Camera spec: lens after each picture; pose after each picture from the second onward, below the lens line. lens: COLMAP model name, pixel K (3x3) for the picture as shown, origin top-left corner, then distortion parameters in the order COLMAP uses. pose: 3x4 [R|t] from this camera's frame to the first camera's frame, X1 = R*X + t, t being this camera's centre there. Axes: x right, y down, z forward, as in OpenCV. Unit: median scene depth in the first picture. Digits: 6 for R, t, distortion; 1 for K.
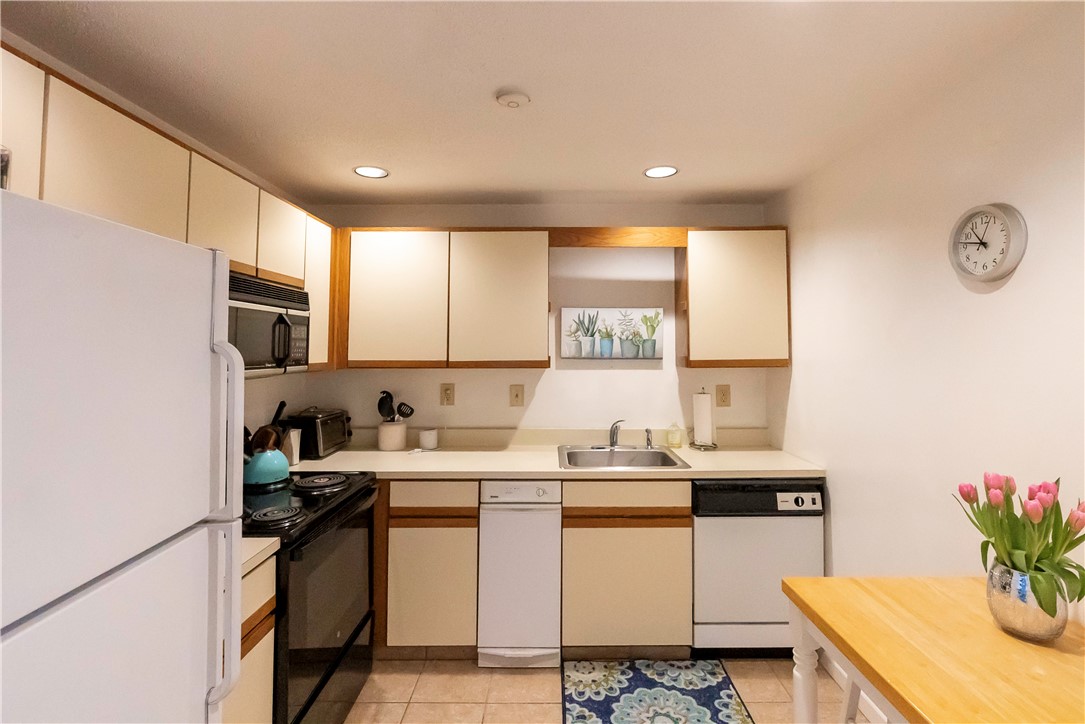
lens RADIAL K [[502.8, 0, 530.6], [0, 502.8, 334.6], [0, 0, 1]] dist [-0.016640, 0.003326]
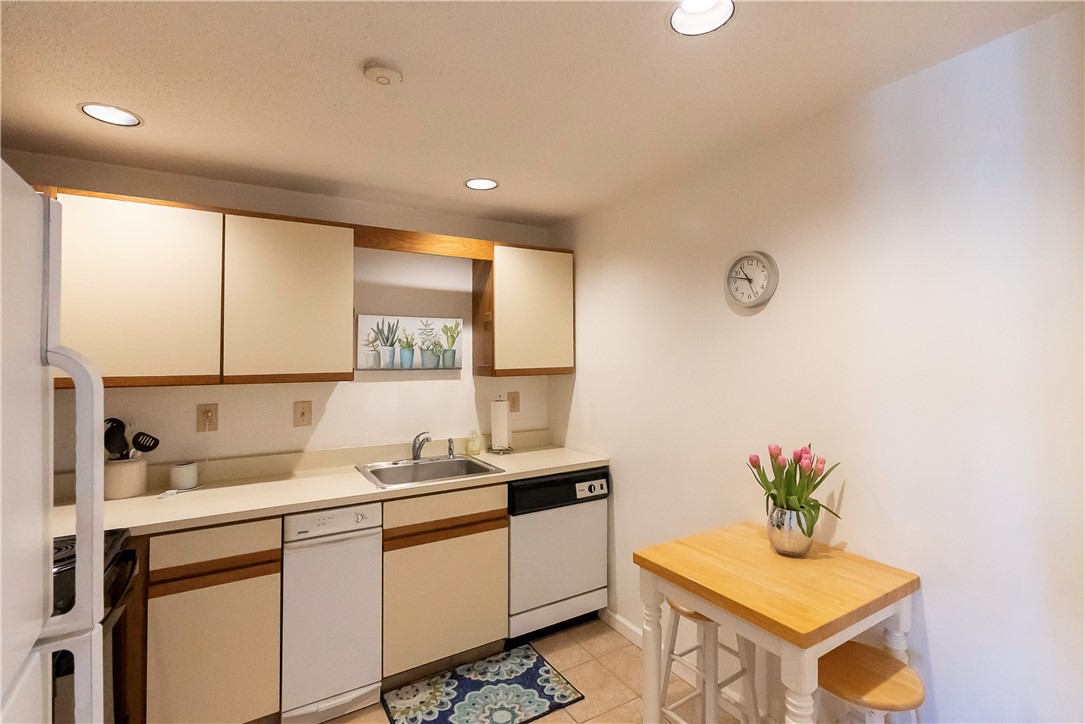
lens RADIAL K [[502.8, 0, 540.5], [0, 502.8, 356.1], [0, 0, 1]] dist [-0.016640, 0.003326]
pose [[0.852813, -0.003338, 0.522206, -0.170319], [-0.007399, 0.999802, 0.018474, 0.003527], [-0.522164, -0.019619, 0.852620, 0.065742]]
